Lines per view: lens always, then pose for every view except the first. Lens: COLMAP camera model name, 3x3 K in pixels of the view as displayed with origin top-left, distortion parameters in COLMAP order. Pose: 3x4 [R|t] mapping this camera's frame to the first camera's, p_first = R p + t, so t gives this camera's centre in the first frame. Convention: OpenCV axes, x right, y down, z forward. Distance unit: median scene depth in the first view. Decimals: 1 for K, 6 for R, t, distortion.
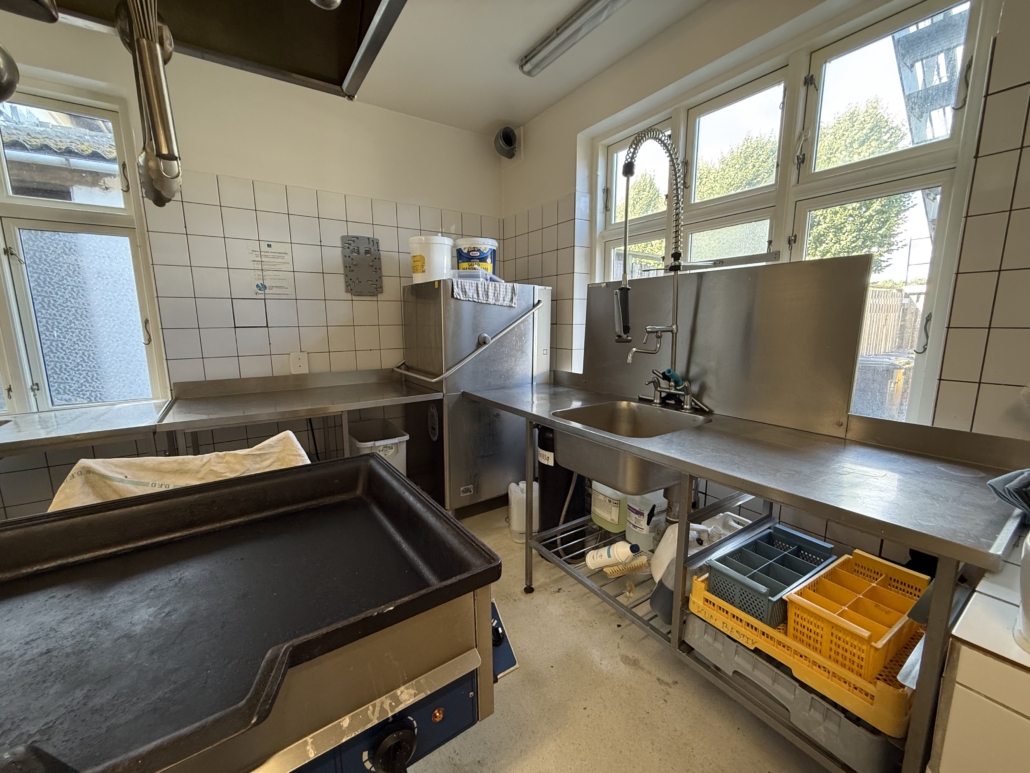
lens RADIAL K [[413.2, 0, 513.3], [0, 413.2, 384.1], [0, 0, 1]] dist [-0.000026, 0.000360]
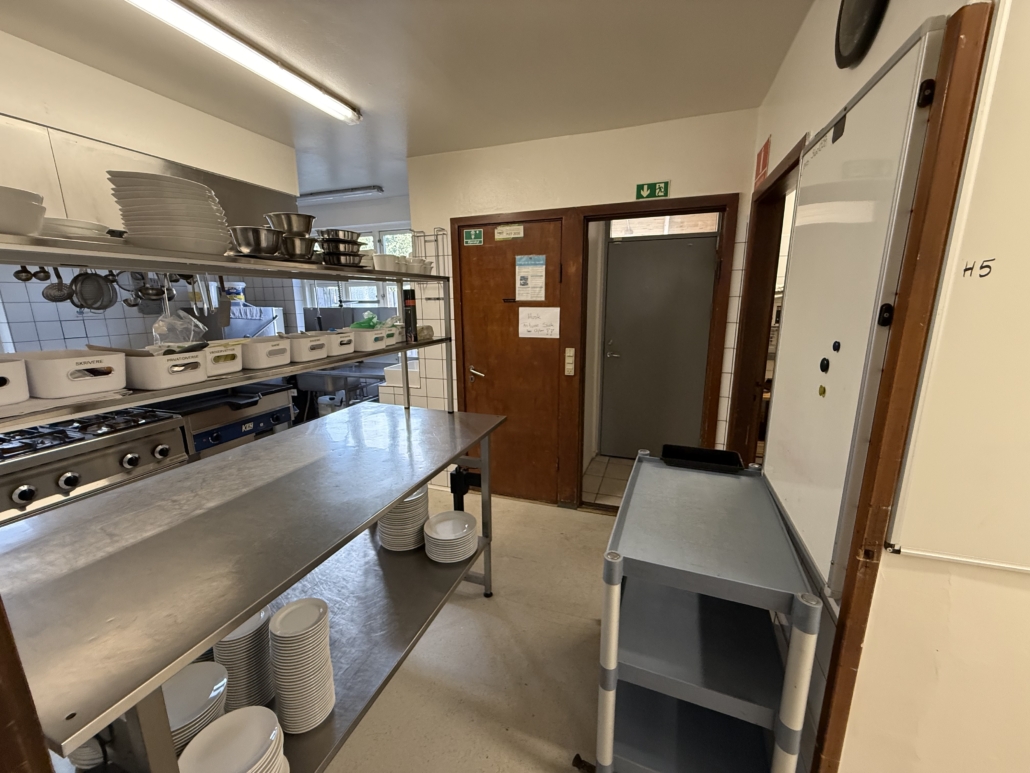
lens RADIAL K [[413.2, 0, 513.3], [0, 413.2, 384.1], [0, 0, 1]] dist [-0.000026, 0.000360]
pose [[0.802353, -0.121351, 0.584383, -0.223160], [0.097213, 0.992609, 0.072649, 0.083833], [-0.588880, -0.001480, 0.808219, -1.243160]]
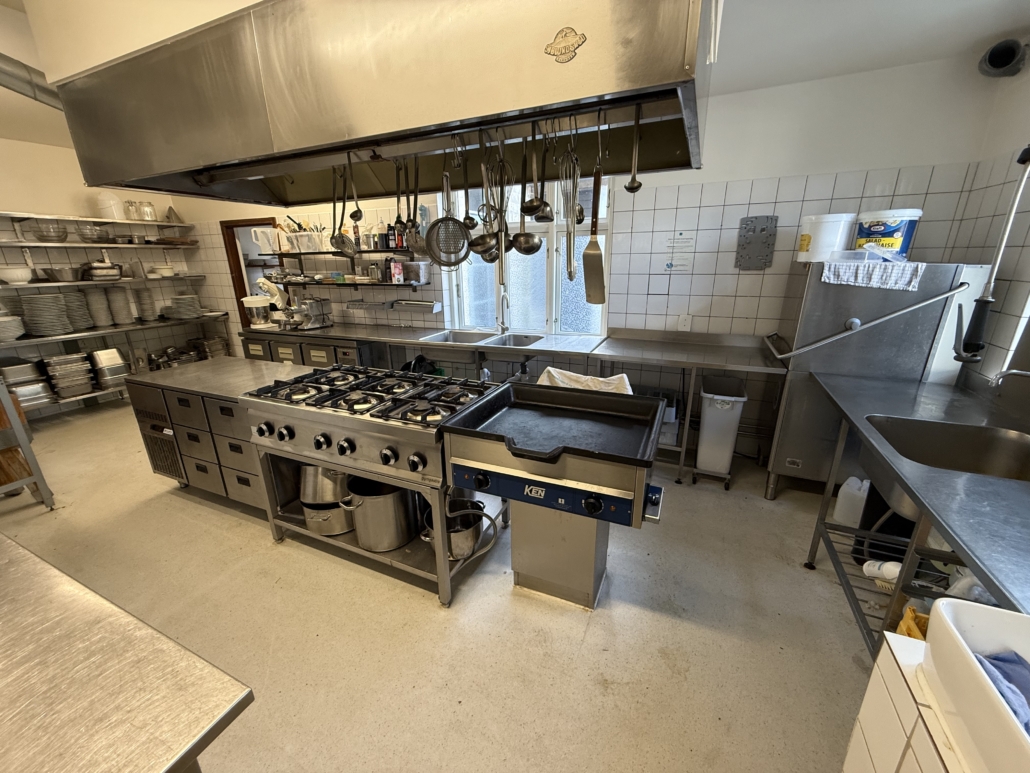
lens RADIAL K [[413.2, 0, 513.3], [0, 413.2, 384.1], [0, 0, 1]] dist [-0.000026, 0.000360]
pose [[0.532191, 0.249458, -0.809039, 0.315742], [-0.123752, 0.968262, 0.217148, -0.082829], [0.837531, -0.015445, 0.546171, -0.190733]]
